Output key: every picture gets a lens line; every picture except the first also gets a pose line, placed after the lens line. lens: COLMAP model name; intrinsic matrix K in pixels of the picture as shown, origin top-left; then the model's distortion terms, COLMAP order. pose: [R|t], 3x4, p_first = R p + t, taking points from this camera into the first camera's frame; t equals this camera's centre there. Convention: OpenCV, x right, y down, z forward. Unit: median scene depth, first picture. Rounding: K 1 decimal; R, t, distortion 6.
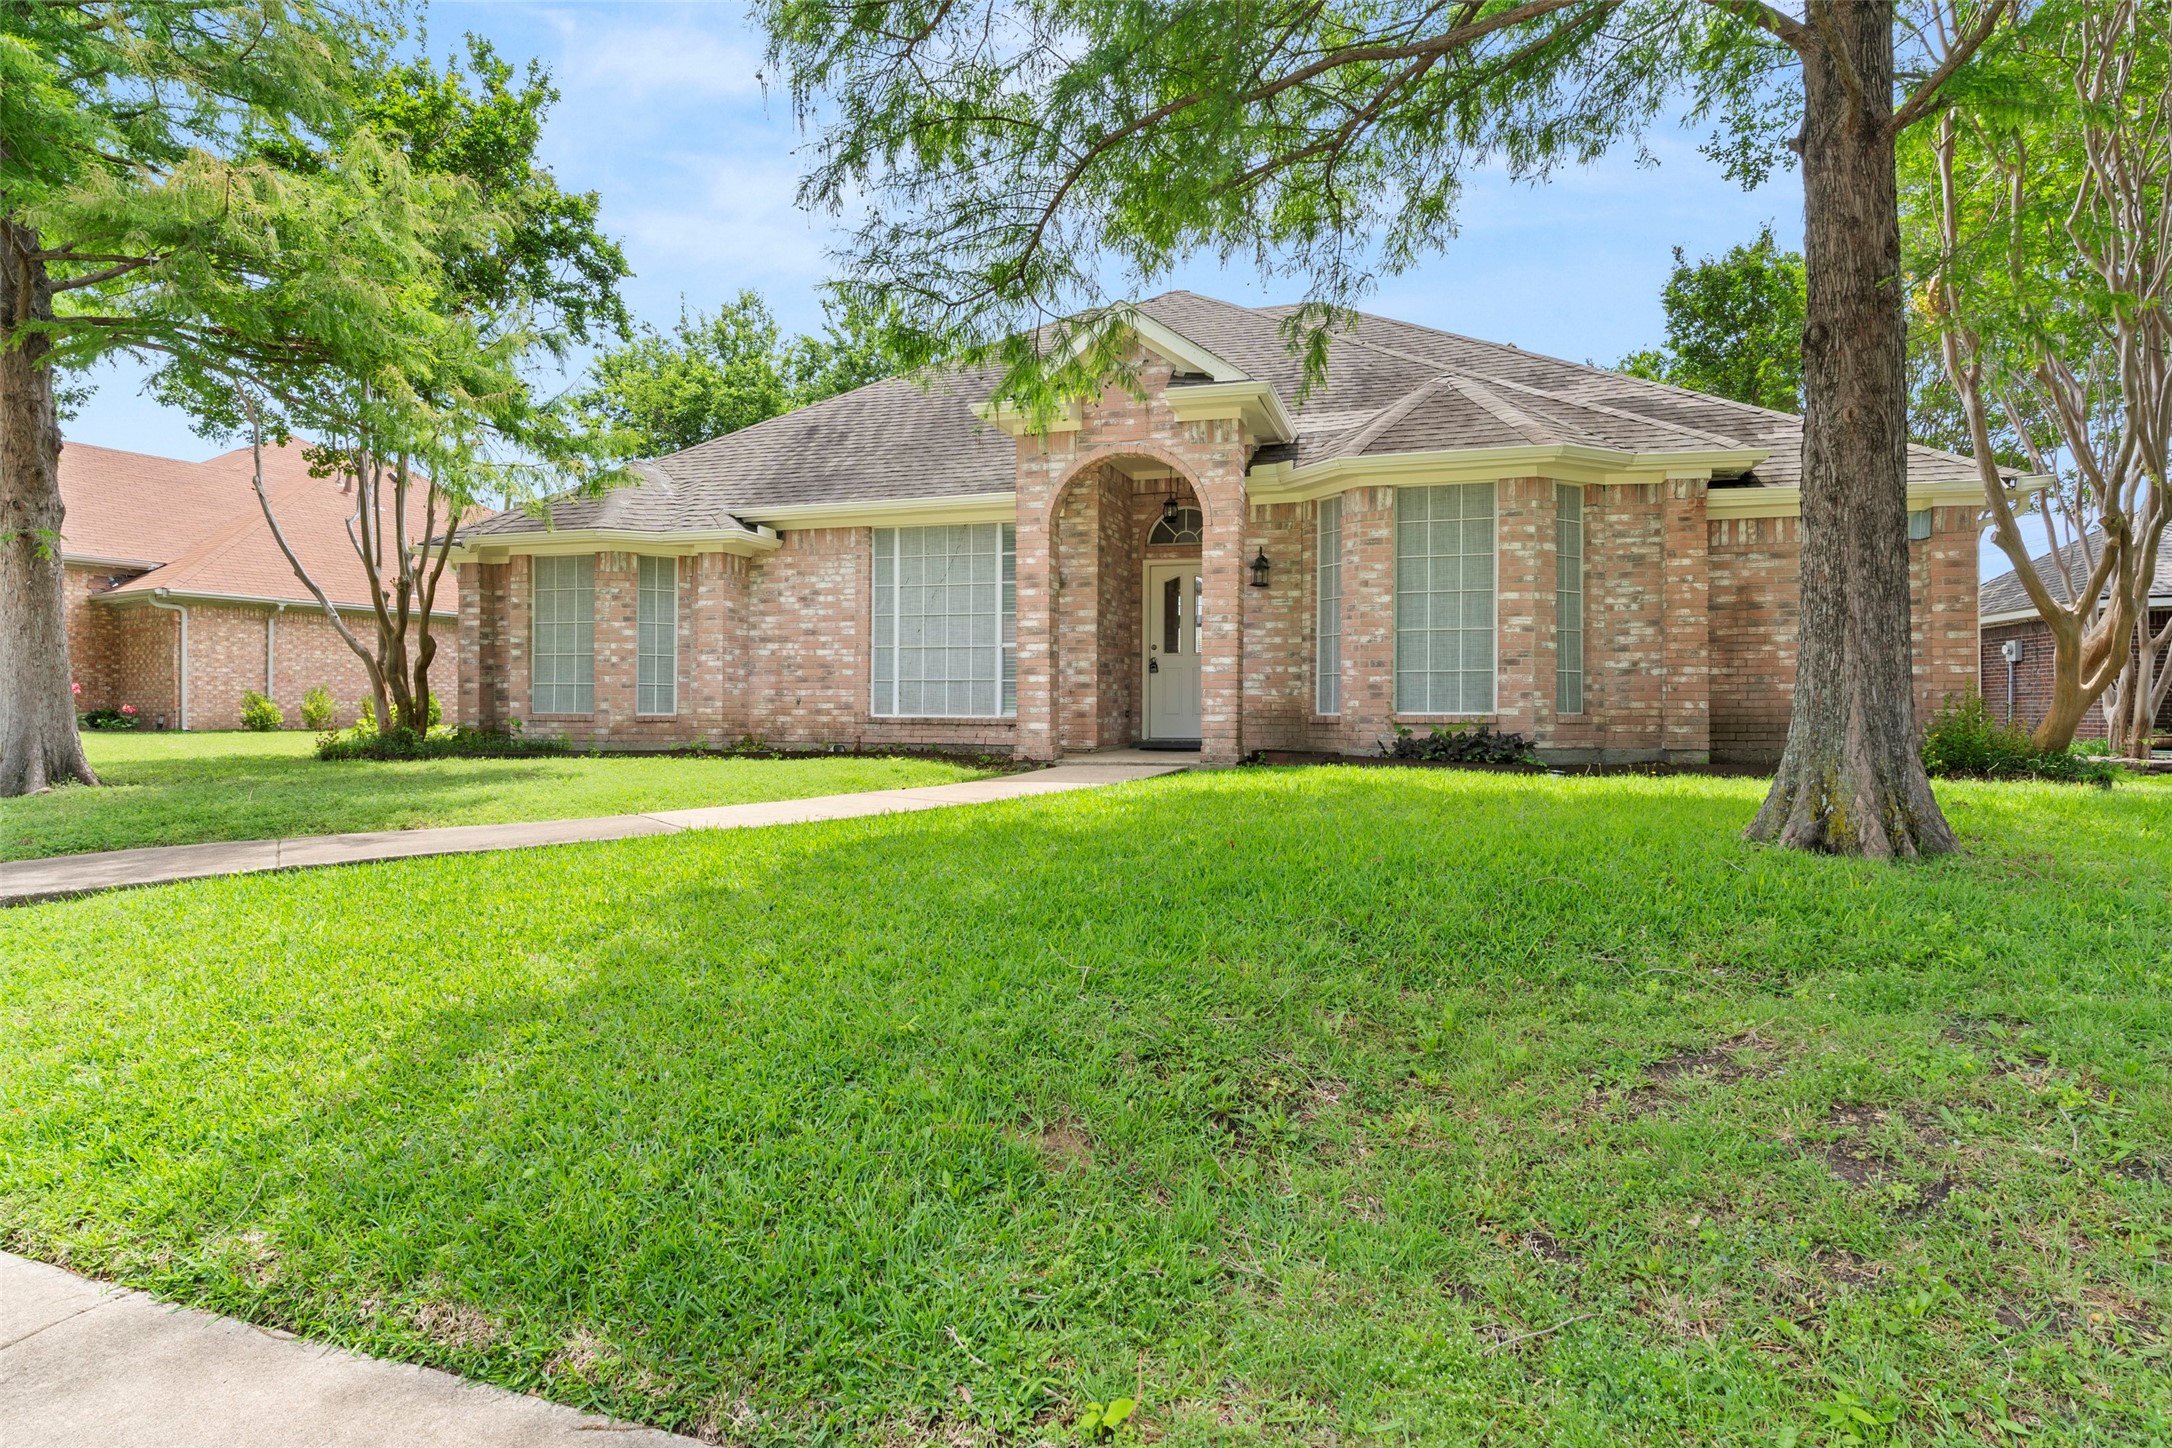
lens RADIAL K [[1127.4, 0, 1089.3], [0, 1127.4, 716.9], [0, 0, 1]] dist [-0.001198, 0.001881]
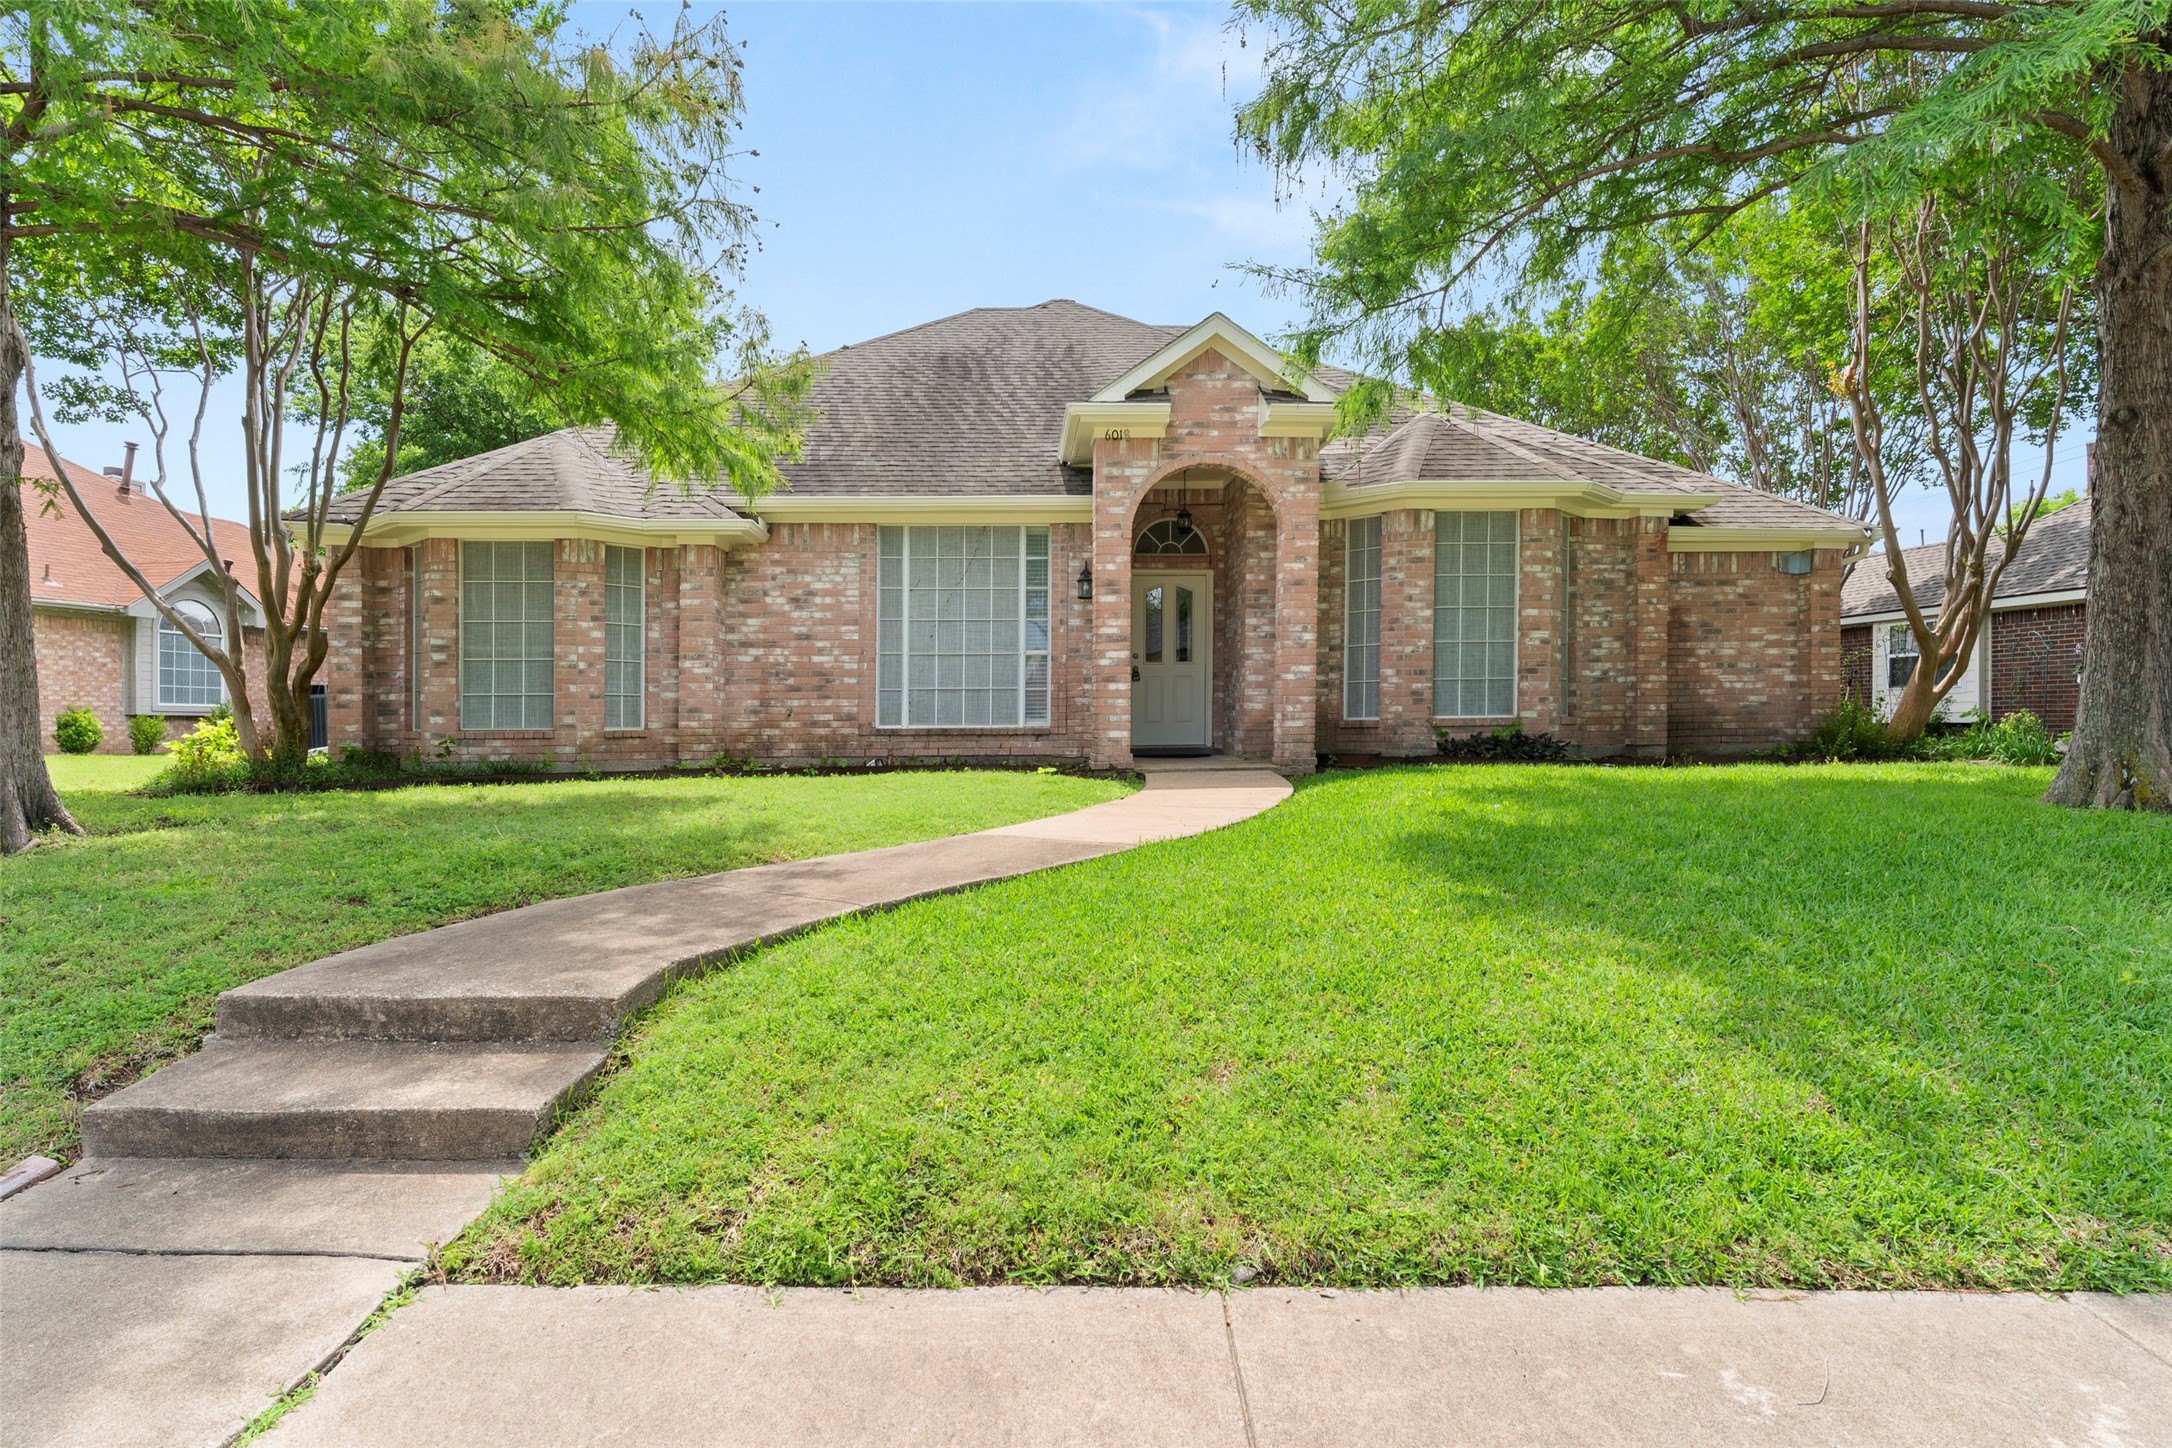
lens RADIAL K [[1127.4, 0, 1064.4], [0, 1127.4, 745.3], [0, 0, 1]] dist [-0.001198, 0.001881]
pose [[0.941793, -0.019182, 0.335646, -0.435419], [0.014353, 0.999755, 0.016864, 0.000479], [-0.335887, -0.011065, 0.941837, 0.084442]]
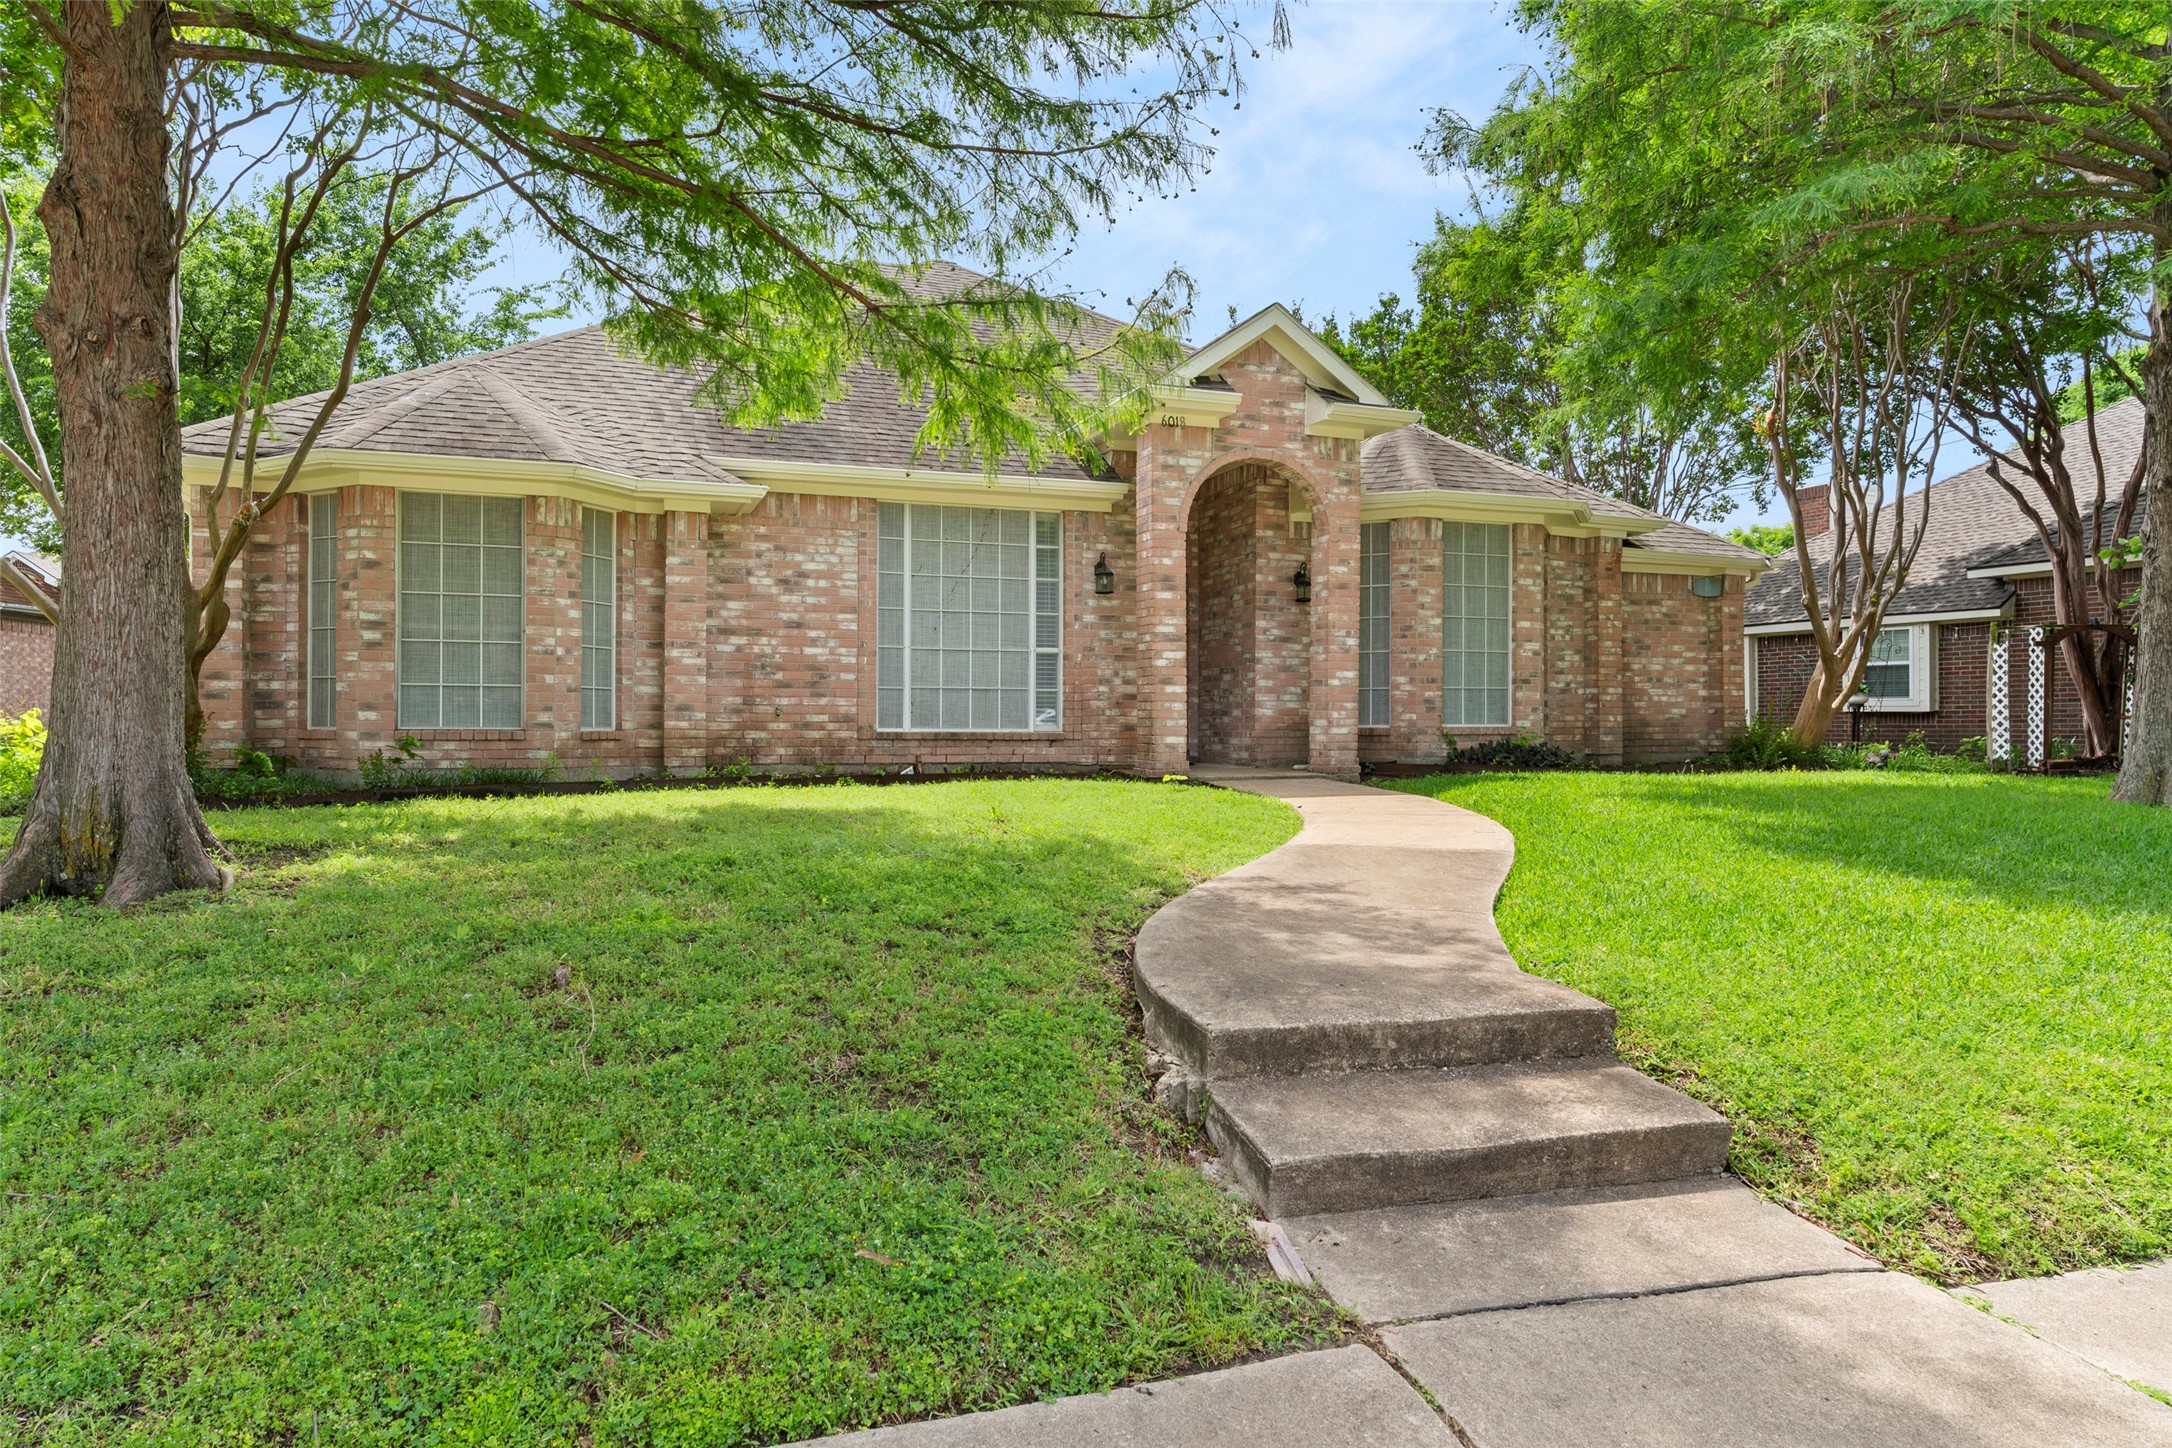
lens RADIAL K [[1246.4, 0, 1047.9], [0, 1246.4, 736.8], [0, 0, 1]] dist [-0.003703, 0.003772]
pose [[0.812120, -0.006976, 0.583449, -0.747920], [0.005270, 0.999975, 0.004622, 0.000077], [-0.583467, -0.000679, 0.812136, 0.233669]]
